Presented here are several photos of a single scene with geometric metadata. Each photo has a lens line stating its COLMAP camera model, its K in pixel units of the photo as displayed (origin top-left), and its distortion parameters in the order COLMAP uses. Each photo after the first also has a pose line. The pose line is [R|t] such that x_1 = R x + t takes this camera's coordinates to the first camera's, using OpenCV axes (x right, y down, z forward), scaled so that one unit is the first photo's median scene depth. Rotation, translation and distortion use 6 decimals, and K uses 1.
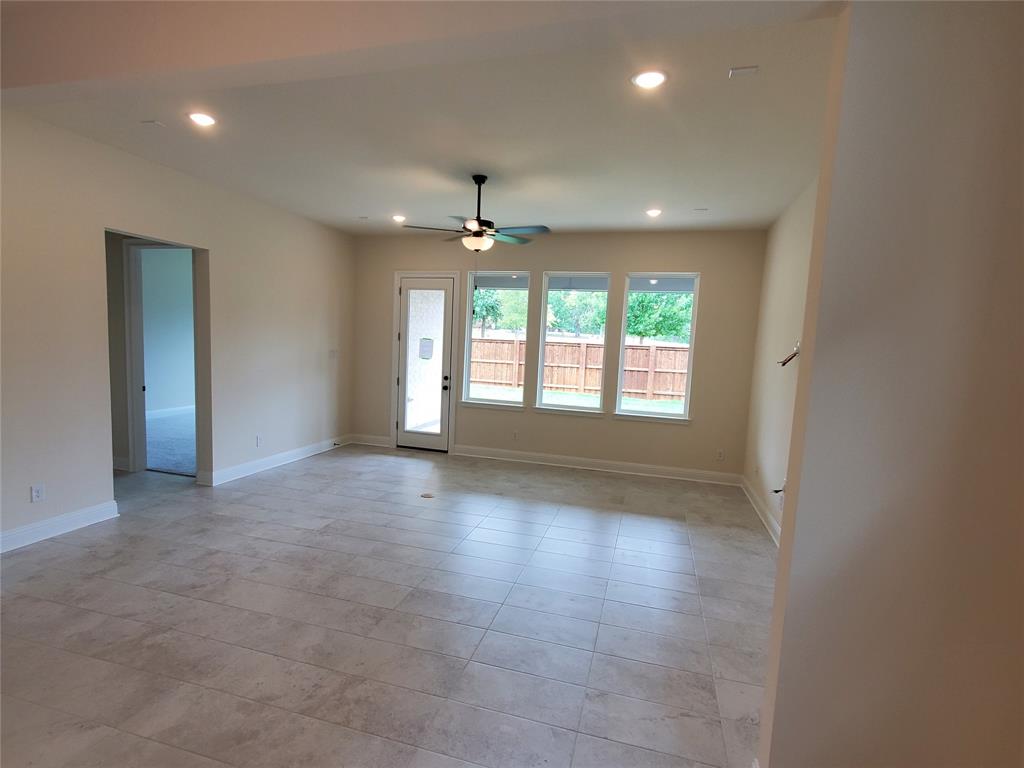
lens RADIAL K [[519.0, 0, 504.2], [0, 519.0, 391.8], [0, 0, 1]] dist [-0.001979, 0.000534]
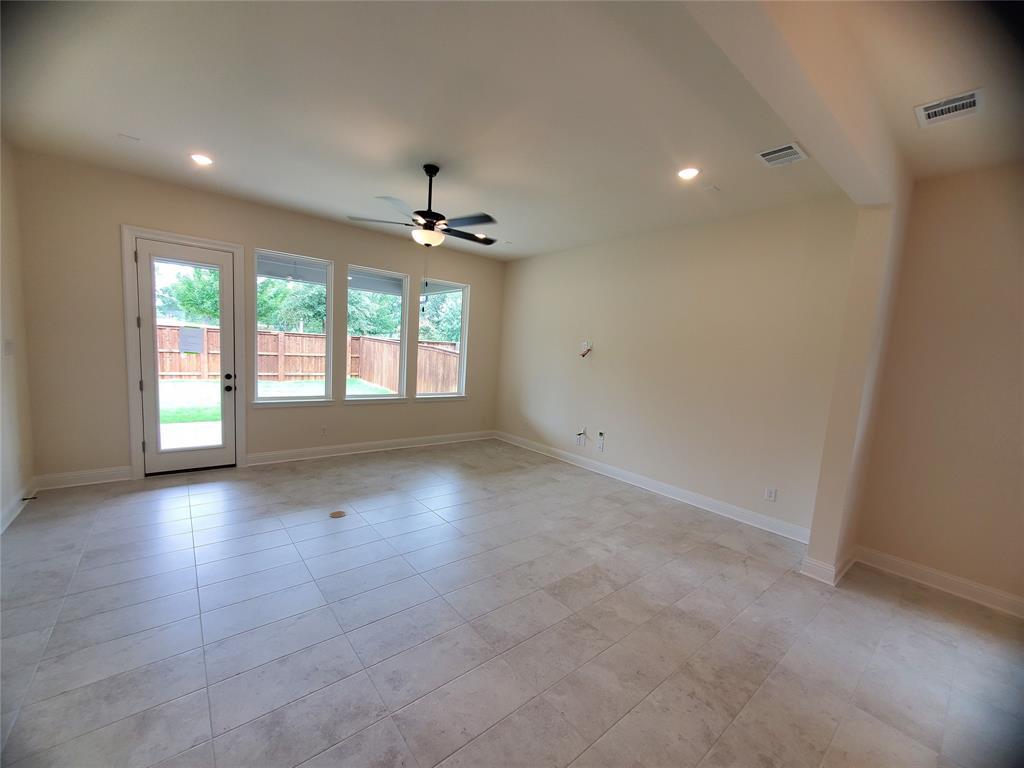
lens RADIAL K [[405.8, 0, 507.1], [0, 405.8, 394.2], [0, 0, 1]] dist [-0.002932, 0.001064]
pose [[0.571940, -0.102734, 0.813837, -0.385659], [0.046573, 0.994593, 0.092821, -0.038077], [-0.818972, -0.015185, 0.573632, 0.282663]]
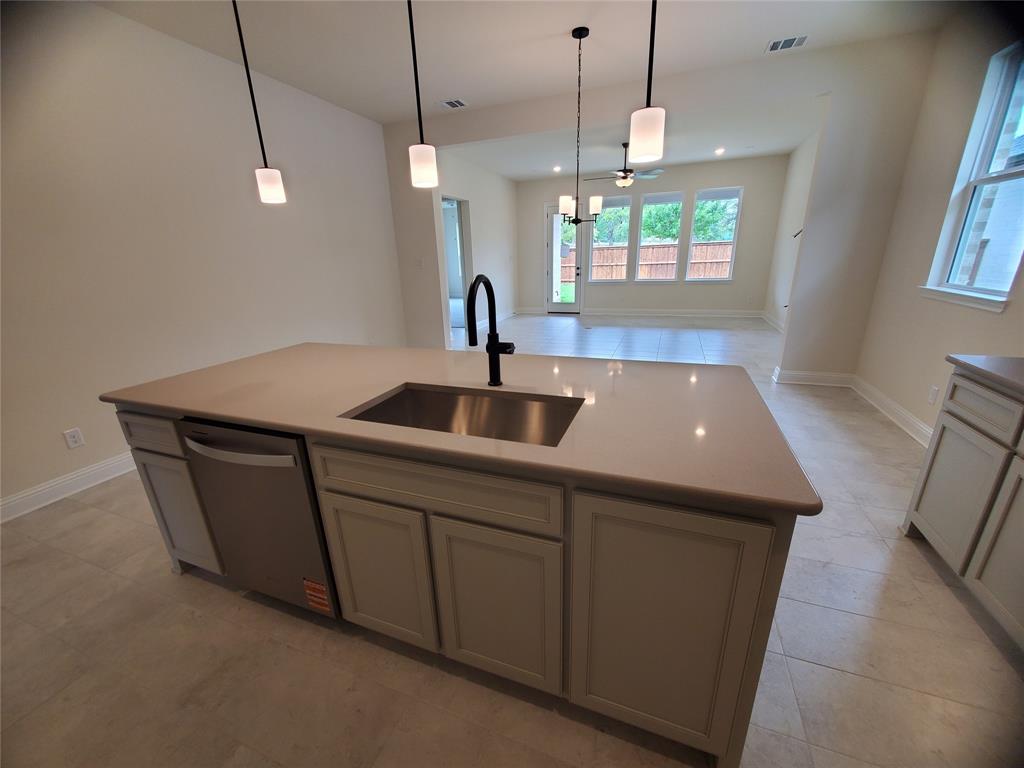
lens RADIAL K [[405.8, 0, 504.4], [0, 405.8, 396.2], [0, 0, 1]] dist [-0.002932, 0.001064]
pose [[0.992224, -0.046229, -0.115562, -0.218637], [0.071594, 0.971472, 0.226091, 0.062669], [0.101814, -0.232606, 0.967227, -0.400630]]
